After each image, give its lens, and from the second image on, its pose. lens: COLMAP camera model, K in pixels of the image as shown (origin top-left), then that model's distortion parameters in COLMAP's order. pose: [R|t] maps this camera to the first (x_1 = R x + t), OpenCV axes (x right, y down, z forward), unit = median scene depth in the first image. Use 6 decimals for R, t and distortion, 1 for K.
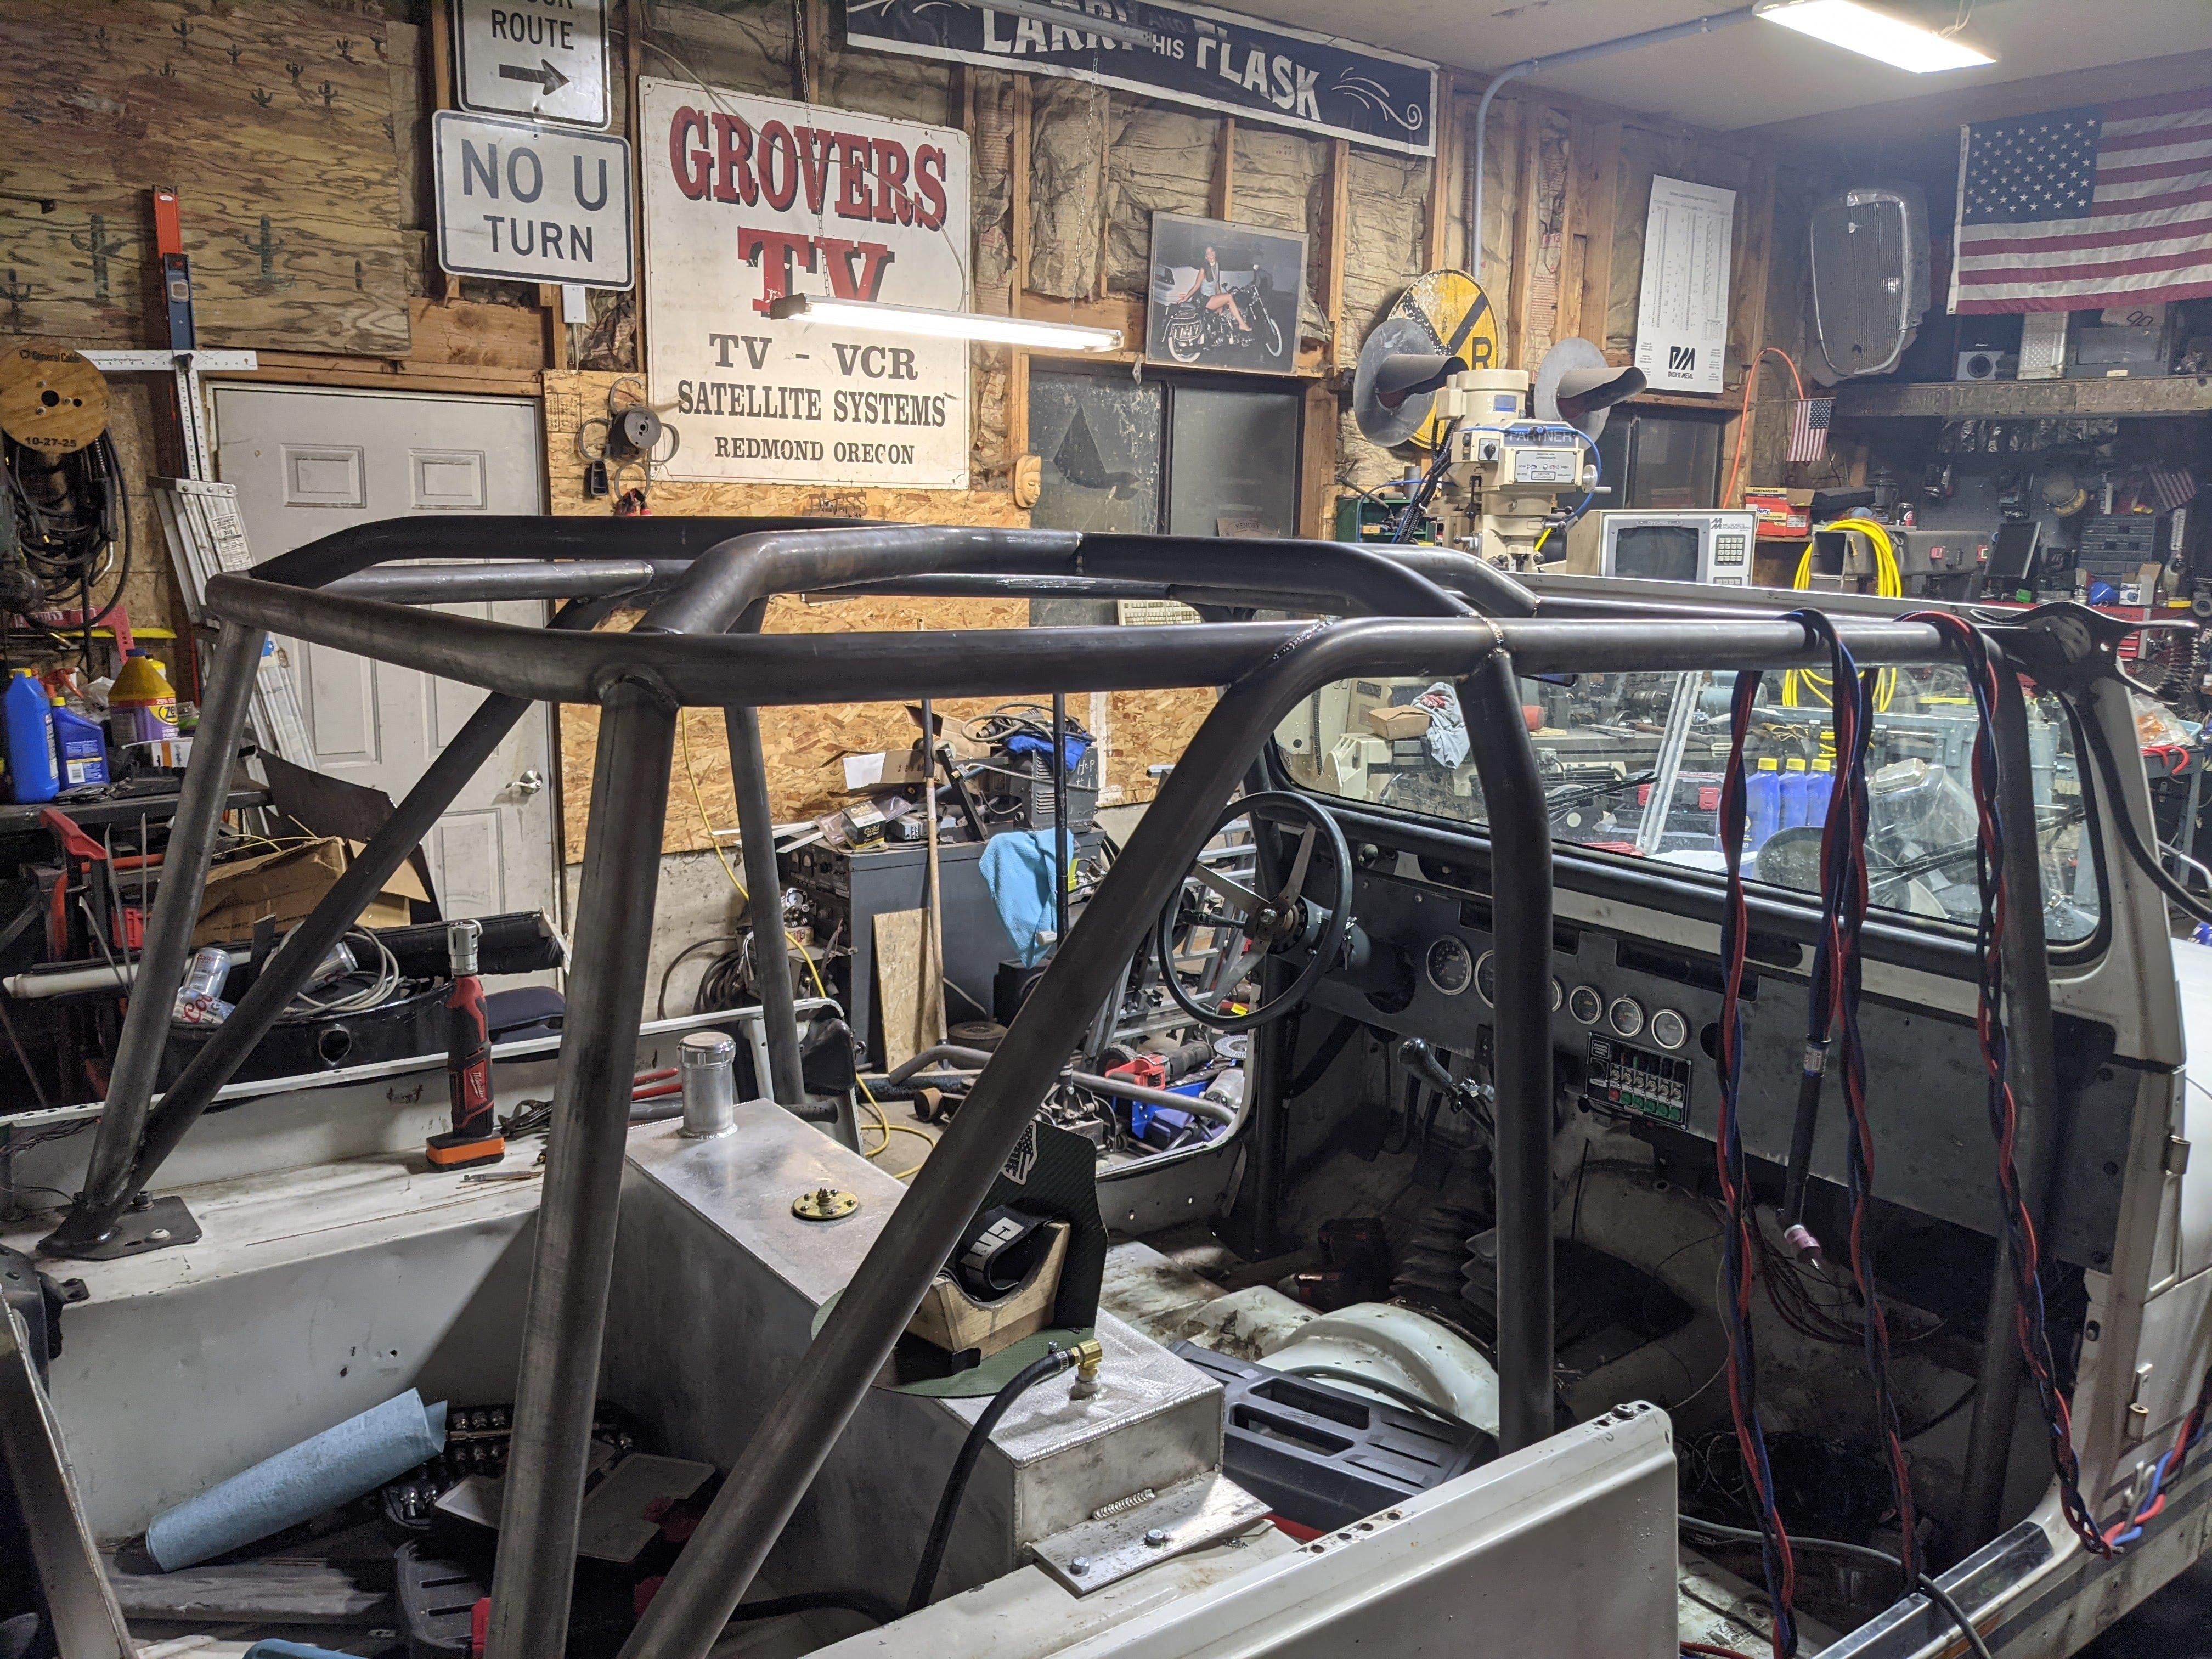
lens RADIAL K [[1736.9, 0, 1106.0], [0, 1736.9, 829.5], [0, 0, 1]] dist [0.055520, -0.078038]
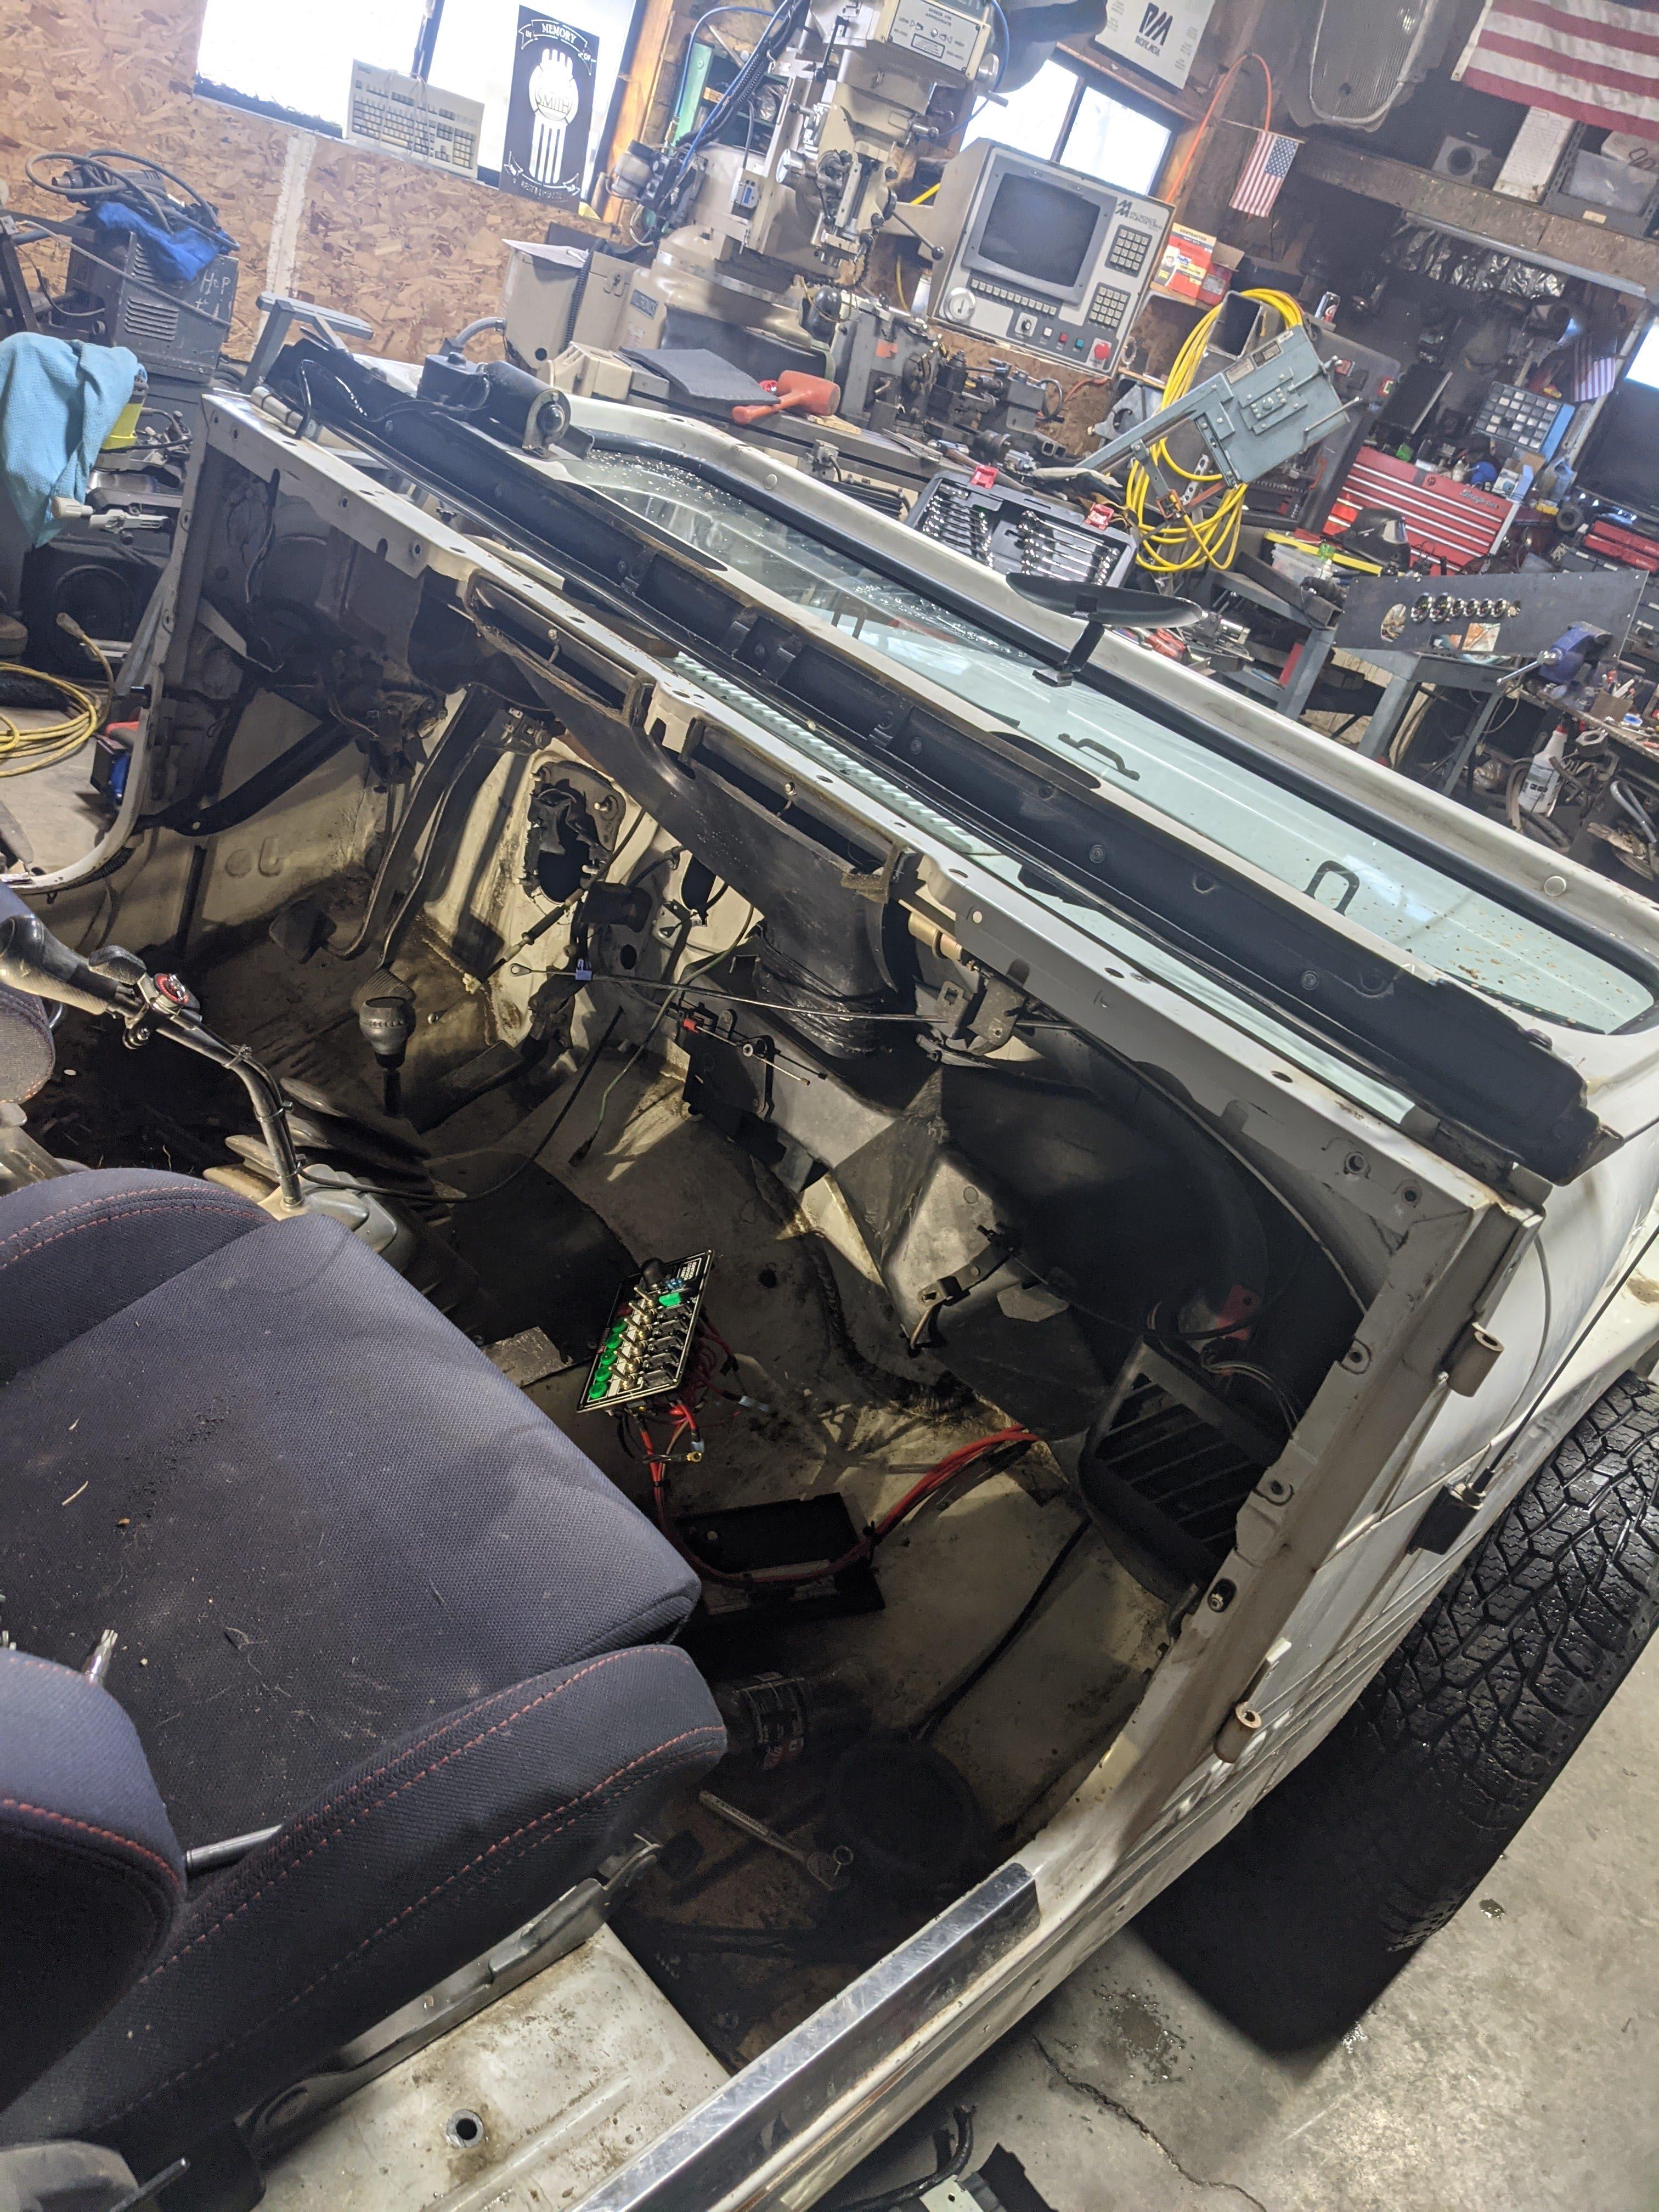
lens RADIAL K [[1736.9, 0, 829.5], [0, 1736.9, 1106.0], [0, 0, 1]] dist [0.055520, -0.078038]
pose [[0.941527, 0.187371, 0.280034, 0.061406], [-0.267187, 0.921544, 0.281725, 0.002513], [-0.205277, -0.340073, 0.917721, 0.135940]]
